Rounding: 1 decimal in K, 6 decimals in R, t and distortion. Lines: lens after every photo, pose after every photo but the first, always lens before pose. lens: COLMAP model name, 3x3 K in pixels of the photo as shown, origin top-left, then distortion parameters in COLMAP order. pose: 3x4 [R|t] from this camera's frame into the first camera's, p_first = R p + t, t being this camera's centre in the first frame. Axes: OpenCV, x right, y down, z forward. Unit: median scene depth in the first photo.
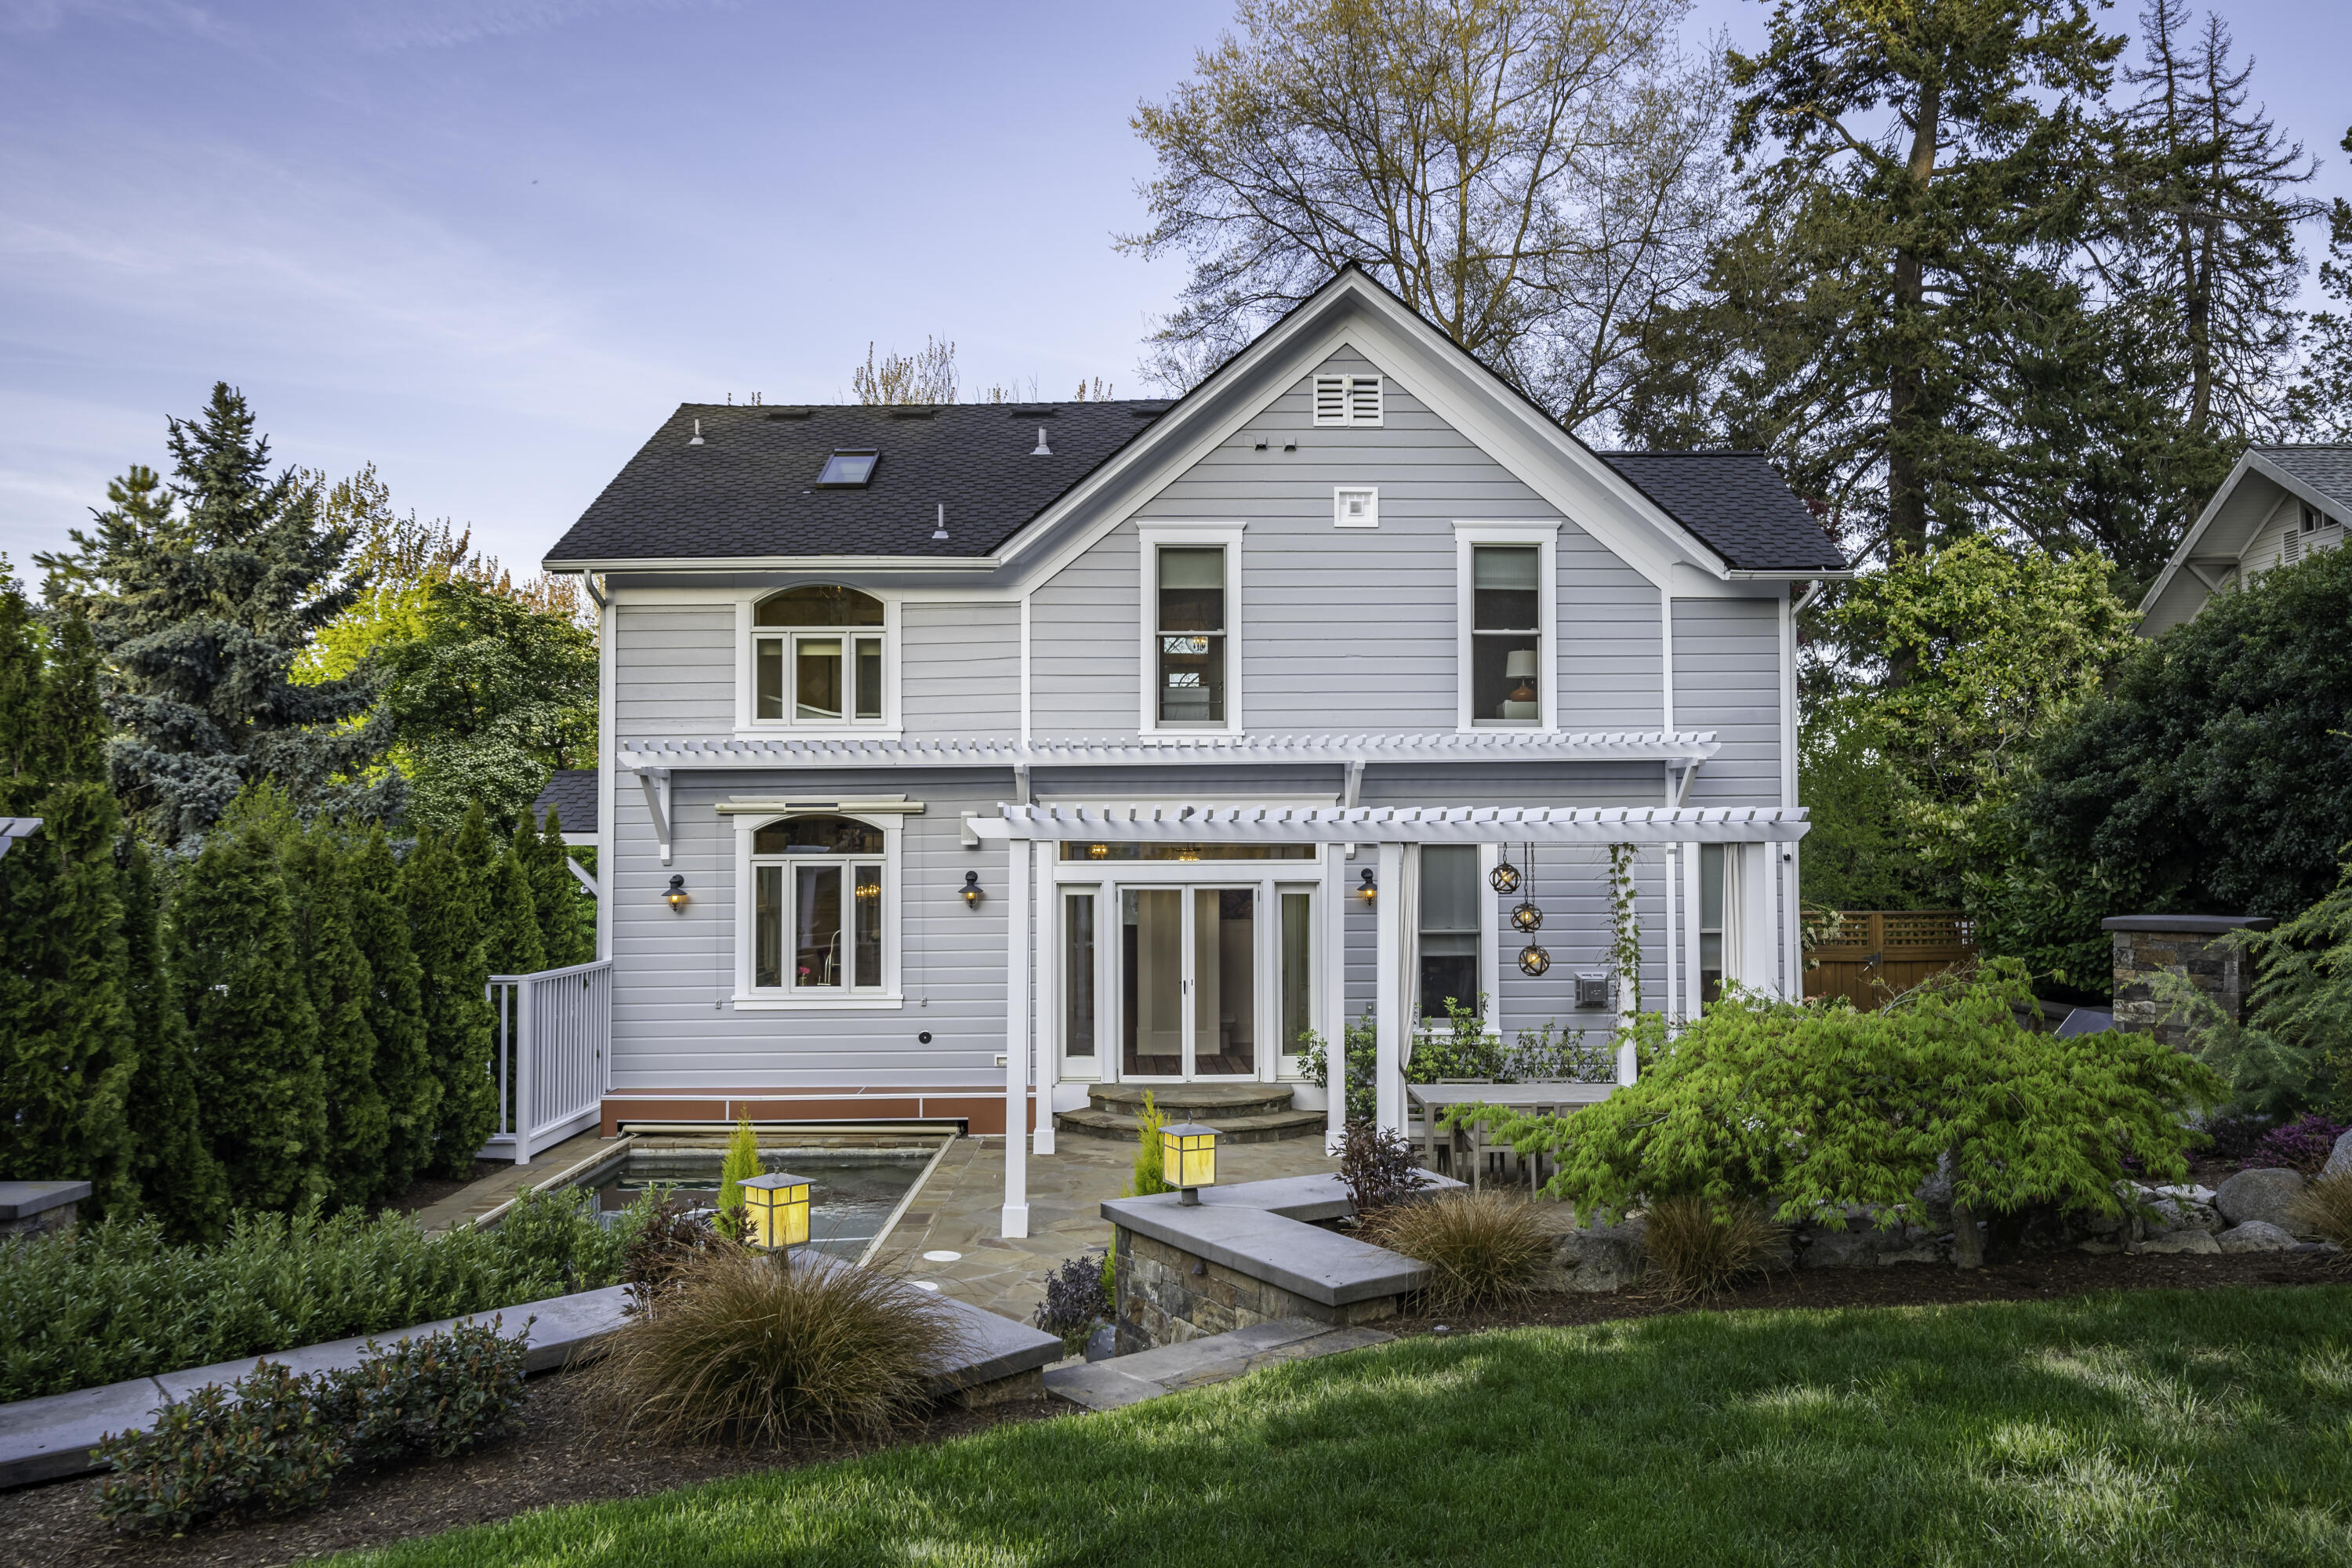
lens RADIAL K [[1606.4, 0, 1173.7], [0, 1606.4, 785.7], [0, 0, 1]] dist [-0.008487, 0.004788]
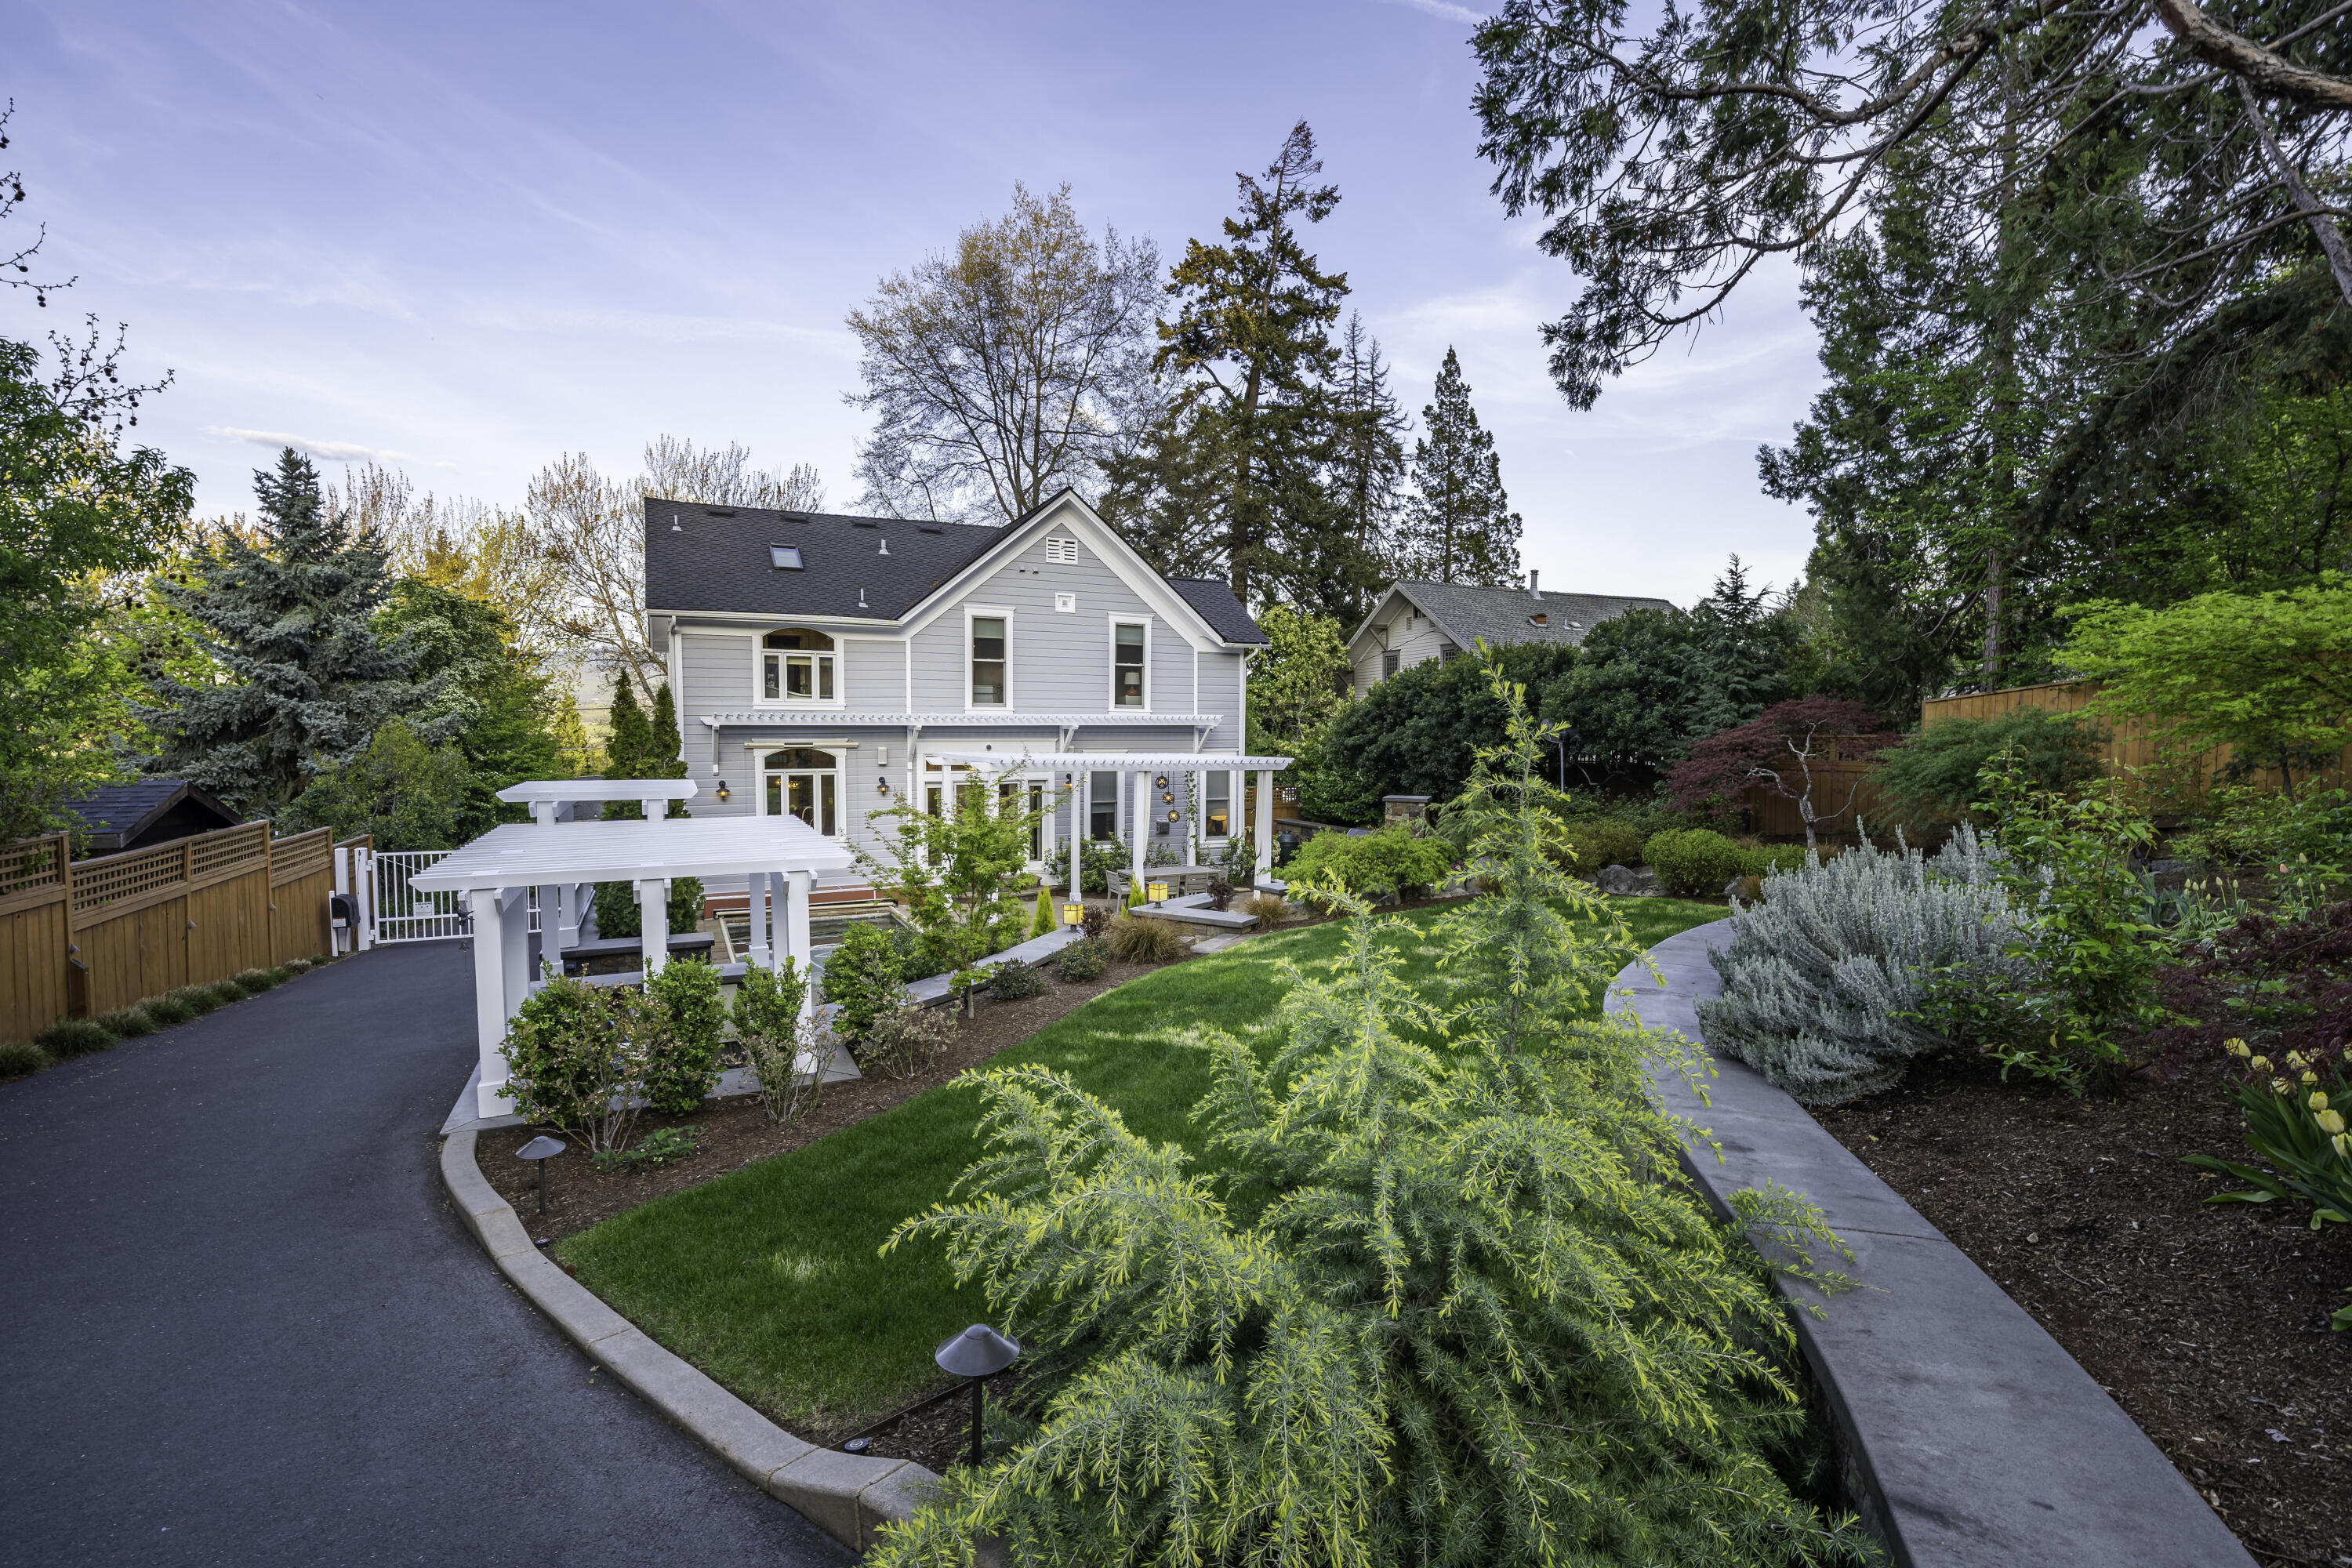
lens RADIAL K [[1020.2, 0, 1175.6], [0, 1020.2, 788.9], [0, 0, 1]] dist [0.003978, 0.000347]
pose [[0.908995, -0.015098, 0.416535, -0.316605], [-0.024350, 0.995713, 0.089229, -0.053150], [-0.416096, -0.091251, 0.904730, -0.296584]]
